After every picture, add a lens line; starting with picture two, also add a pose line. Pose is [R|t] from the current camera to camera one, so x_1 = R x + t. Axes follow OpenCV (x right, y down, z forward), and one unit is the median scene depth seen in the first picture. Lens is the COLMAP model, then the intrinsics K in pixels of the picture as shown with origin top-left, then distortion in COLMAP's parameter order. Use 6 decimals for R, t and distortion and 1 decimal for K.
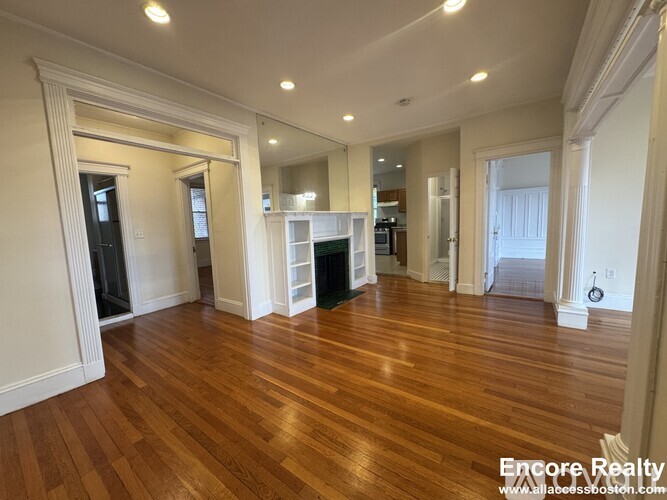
lens RADIAL K [[266.4, 0, 328.9], [0, 266.4, 251.0], [0, 0, 1]] dist [-0.001480, 0.000357]
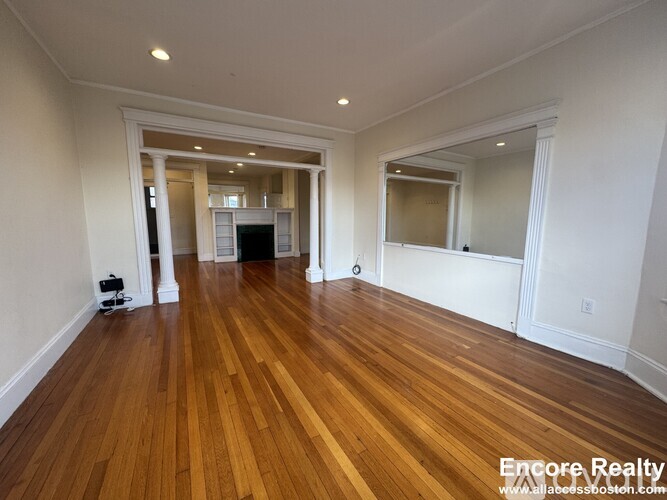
lens RADIAL K [[266.4, 0, 335.9], [0, 266.4, 252.5], [0, 0, 1]] dist [-0.001480, 0.000357]
pose [[0.917301, 0.095121, -0.386666, 1.021258], [-0.076558, 0.995062, 0.063168, -0.013324], [0.390765, -0.028342, 0.920054, -0.289400]]
